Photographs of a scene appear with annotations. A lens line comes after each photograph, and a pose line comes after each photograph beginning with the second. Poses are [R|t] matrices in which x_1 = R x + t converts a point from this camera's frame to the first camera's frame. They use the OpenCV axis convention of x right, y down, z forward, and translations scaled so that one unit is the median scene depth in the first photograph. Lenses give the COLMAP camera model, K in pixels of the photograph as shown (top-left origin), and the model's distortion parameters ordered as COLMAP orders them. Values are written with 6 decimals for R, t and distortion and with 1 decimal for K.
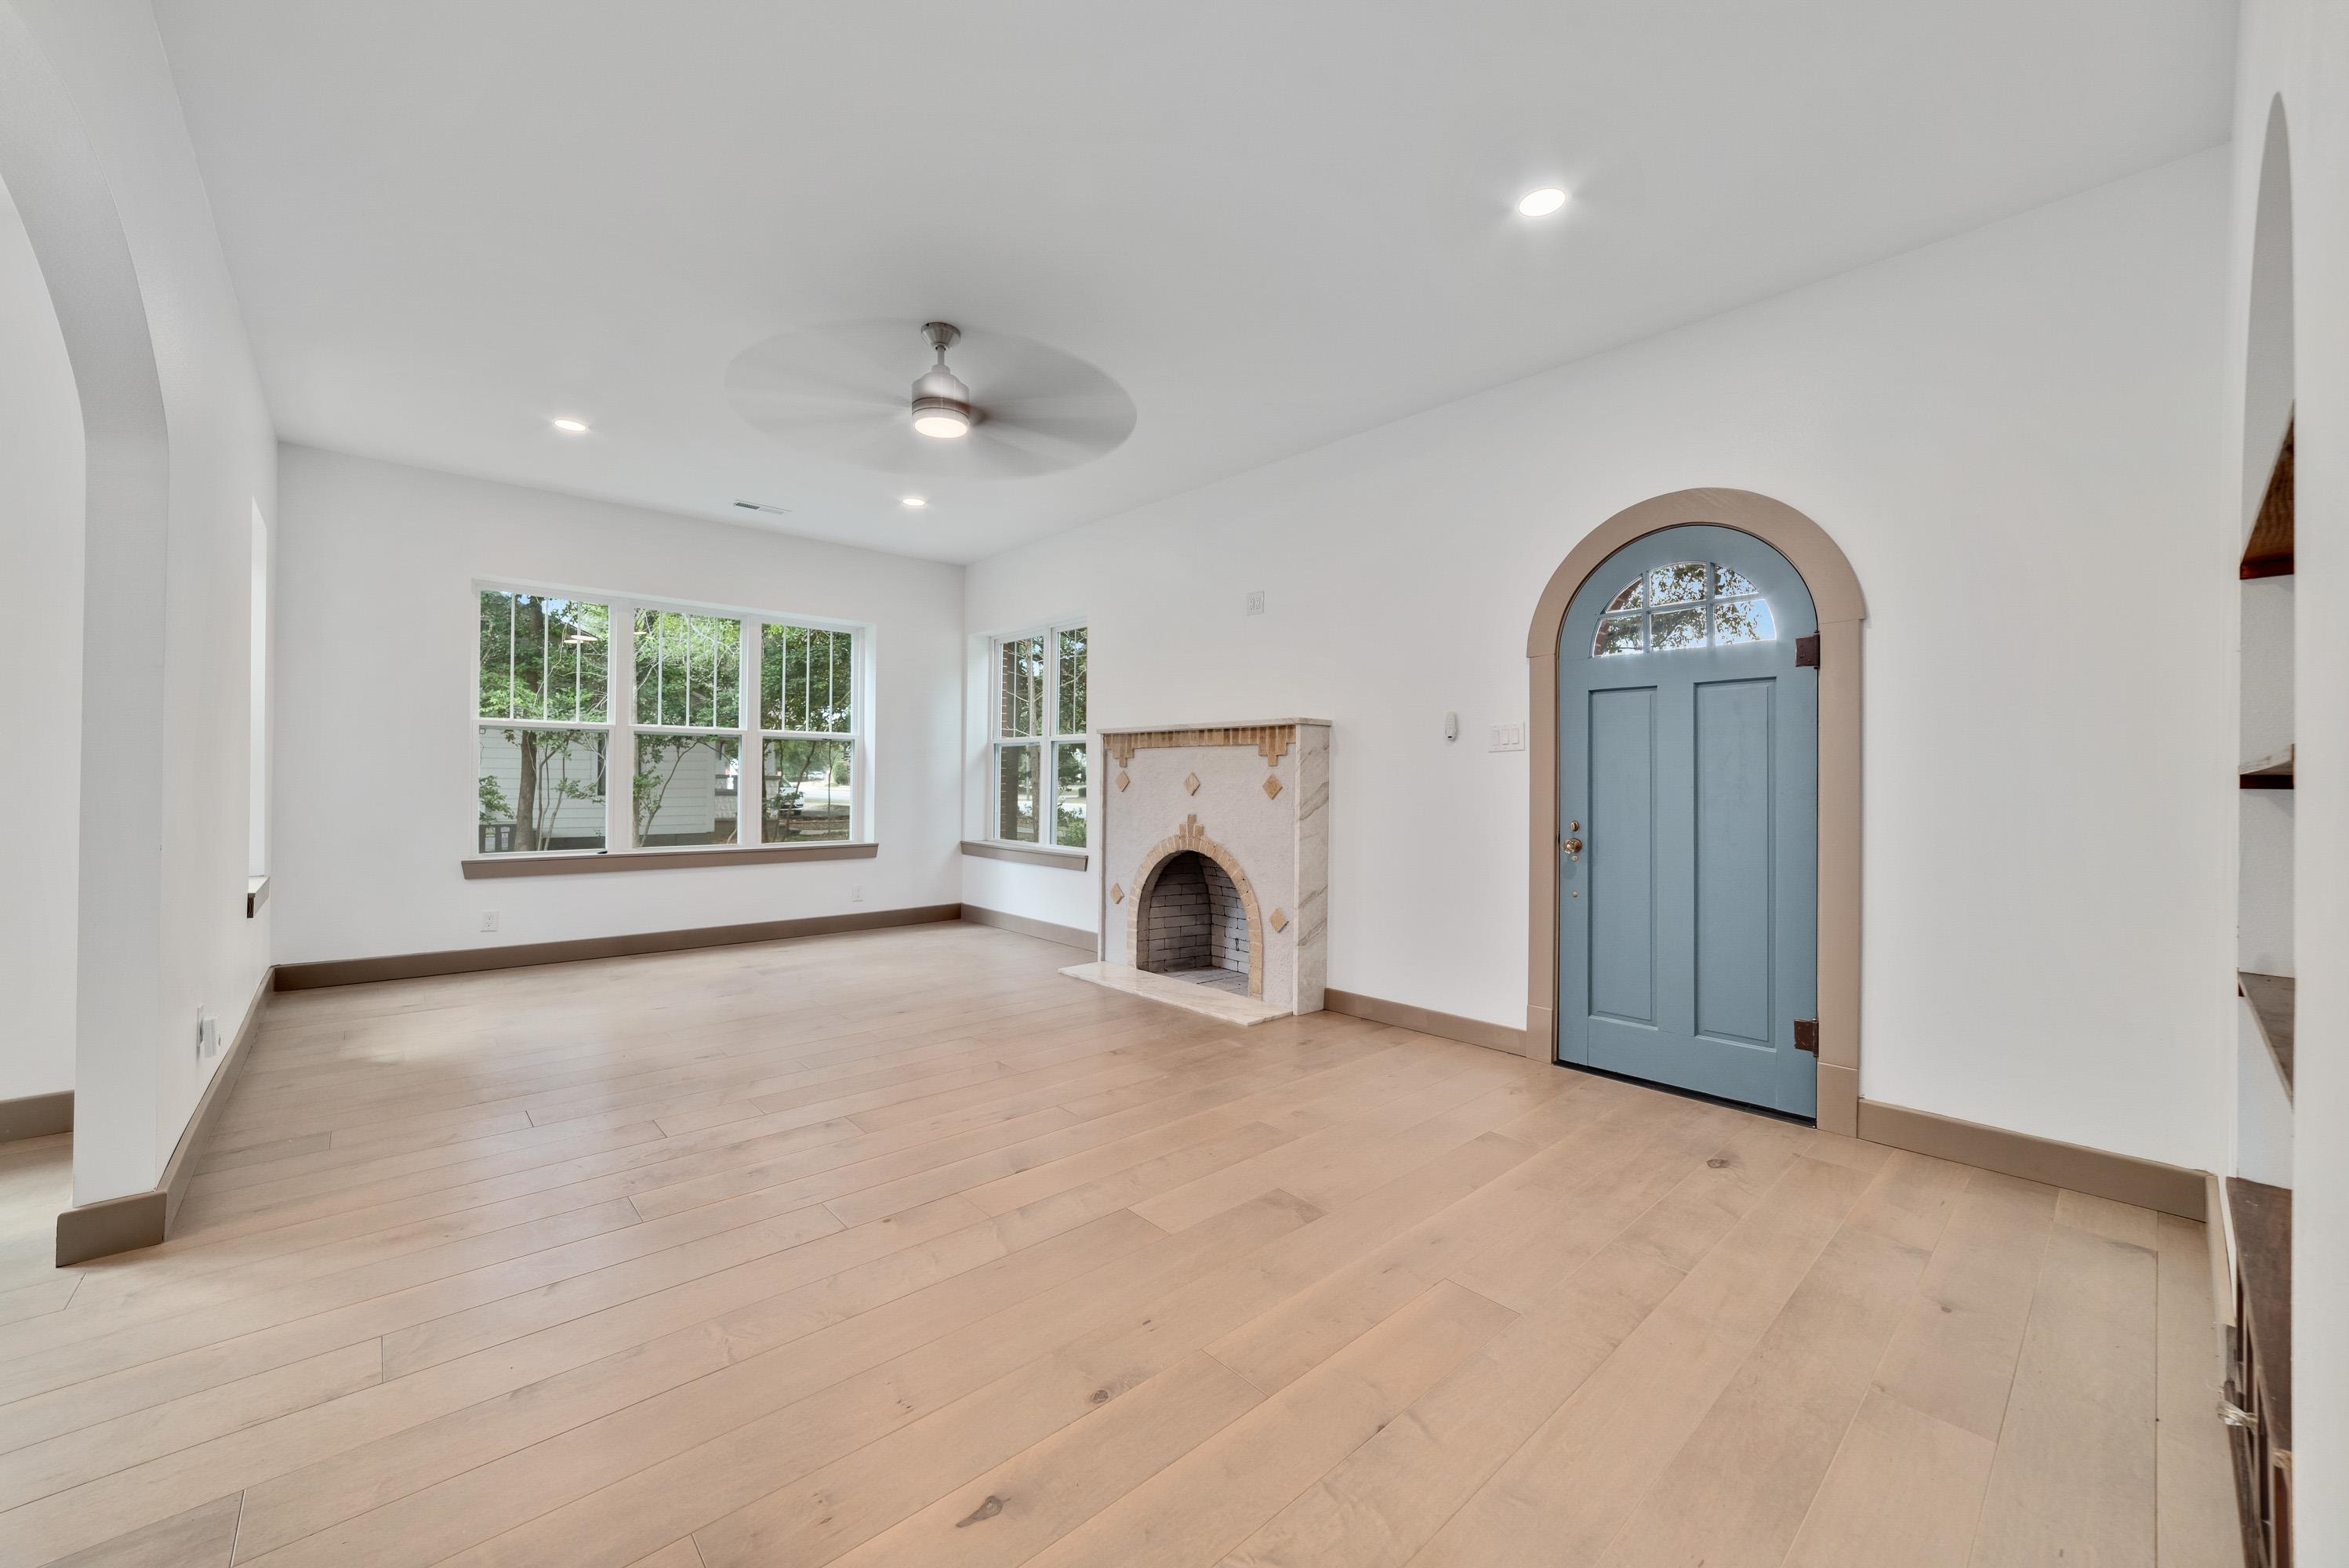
lens RADIAL K [[909.5, 0, 1180.1], [0, 909.5, 773.6], [0, 0, 1]] dist [-0.018816, 0.000498]
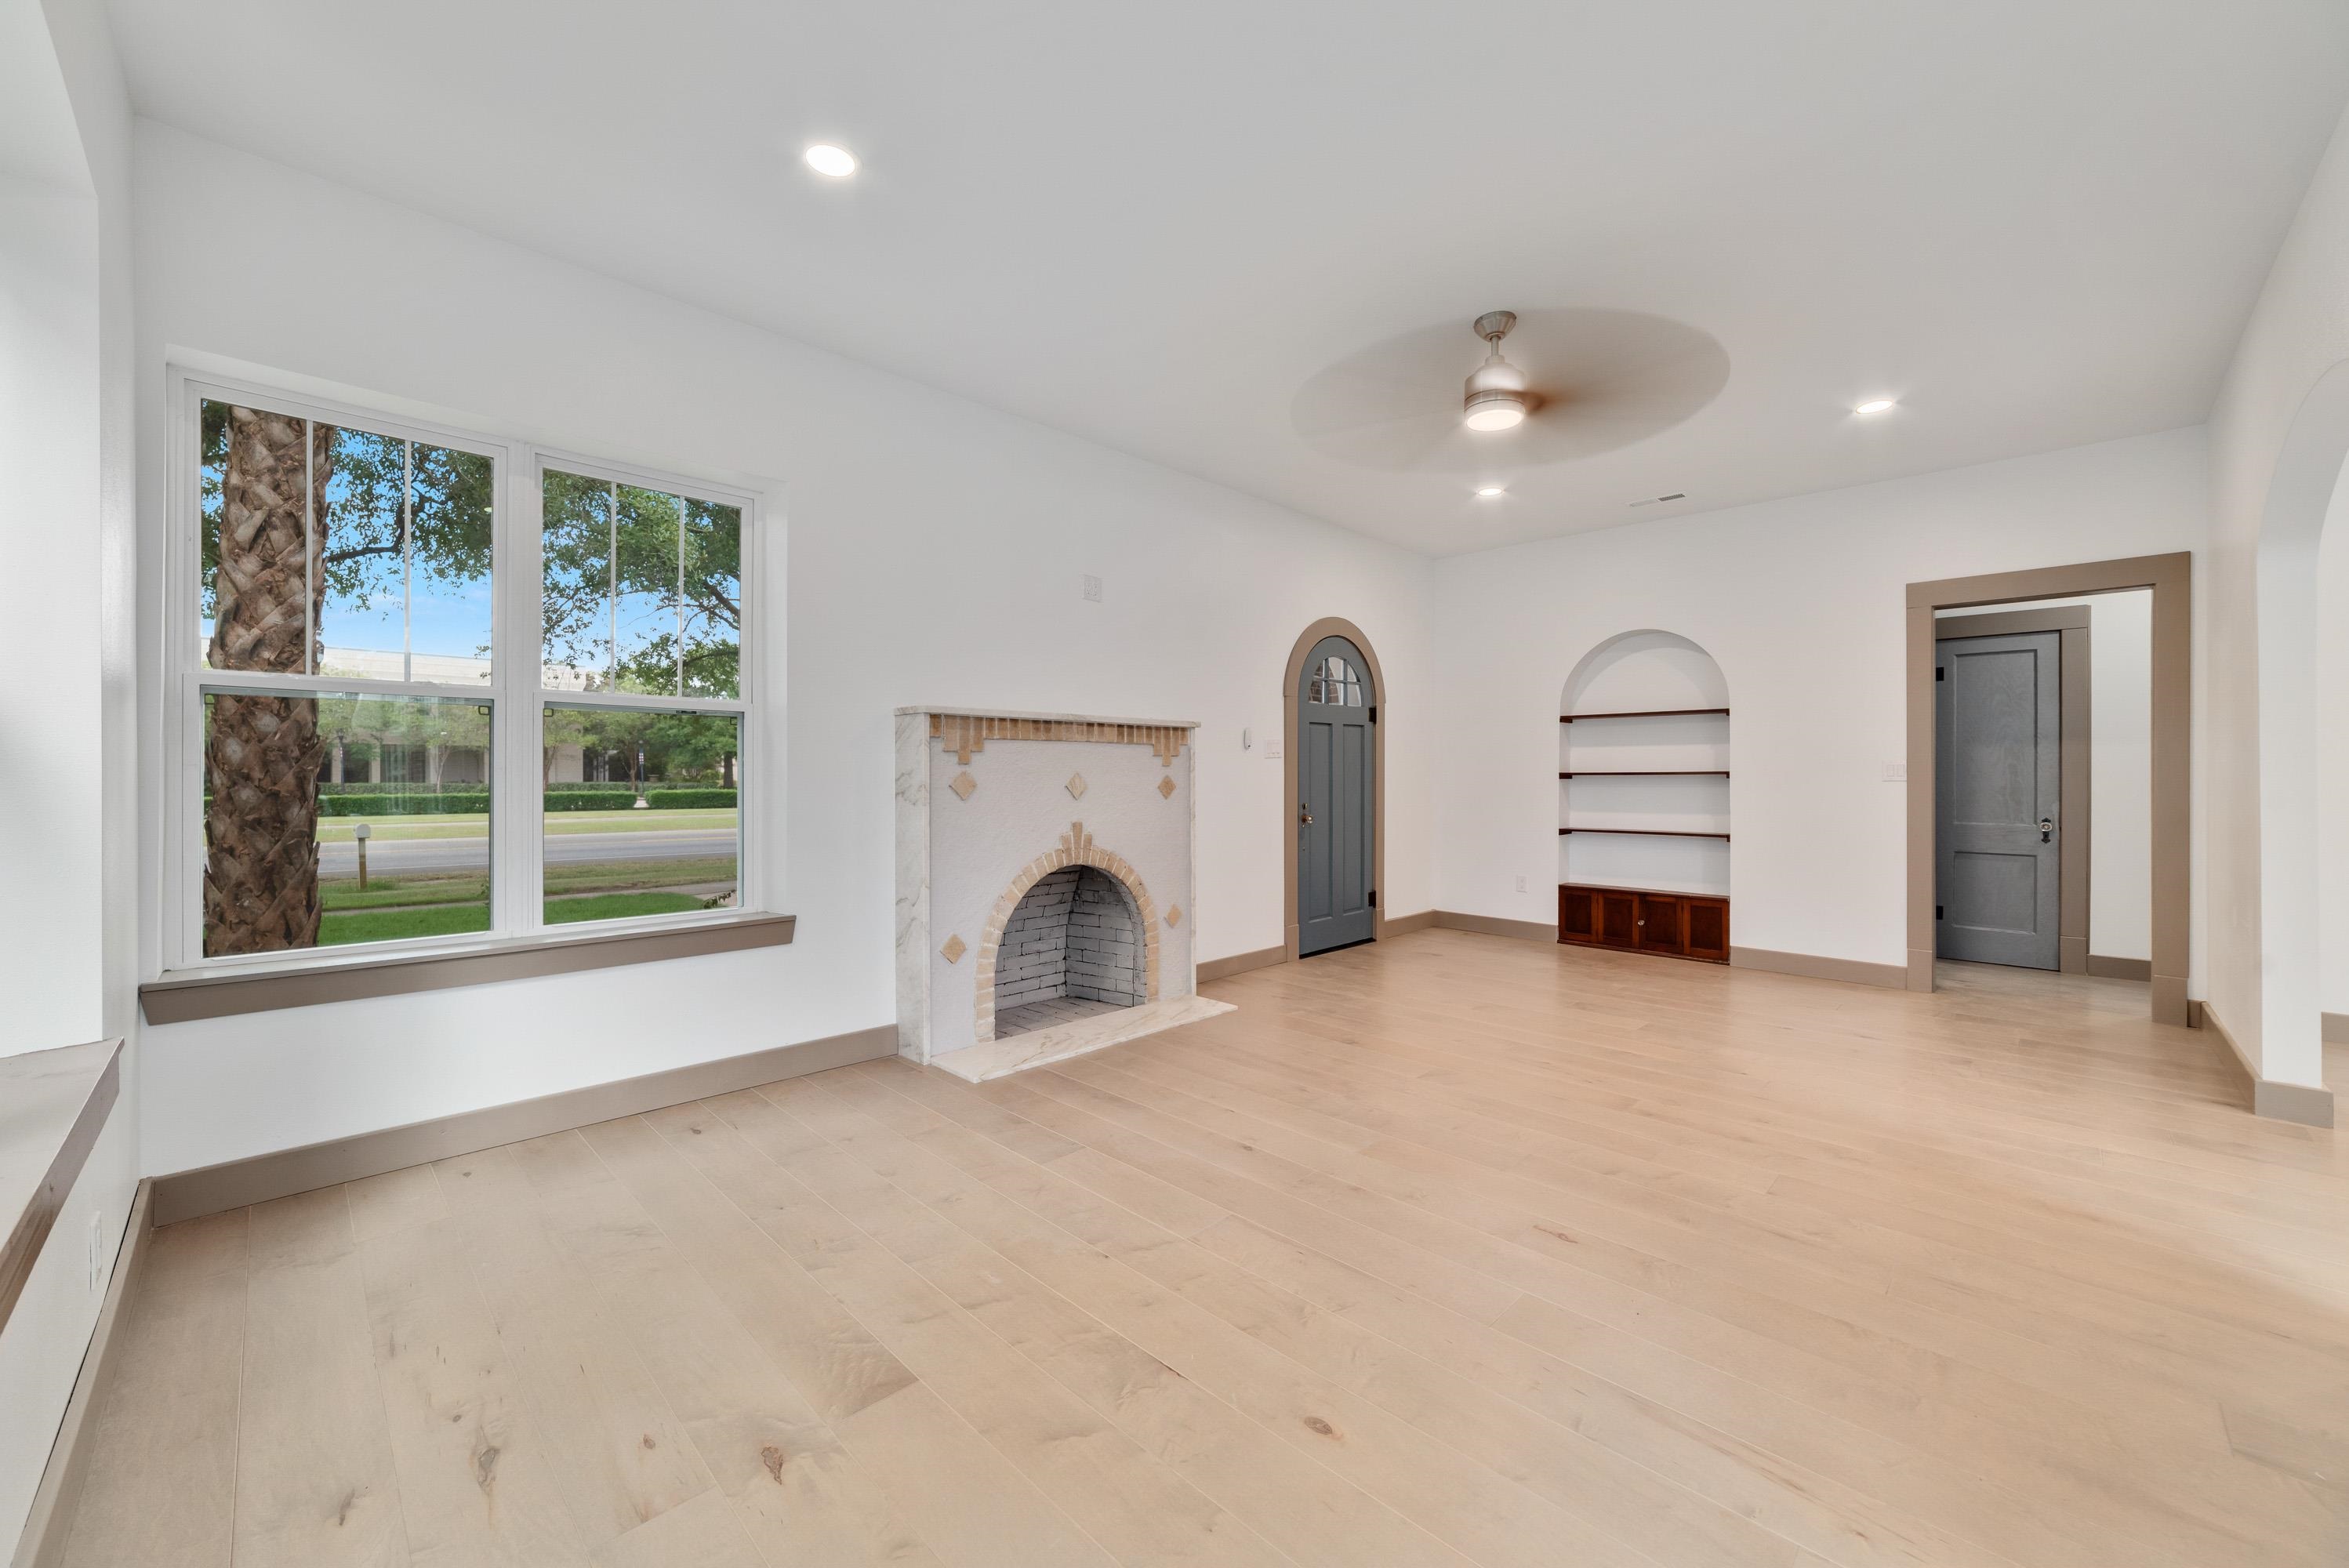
lens RADIAL K [[909.5, 0, 1170.0], [0, 909.5, 779.6], [0, 0, 1]] dist [-0.018816, 0.000498]
pose [[-0.051921, -0.013796, 0.998556, -0.869493], [-0.006432, 0.999888, 0.013479, -0.006916], [-0.998630, -0.005723, -0.052004, 0.997314]]
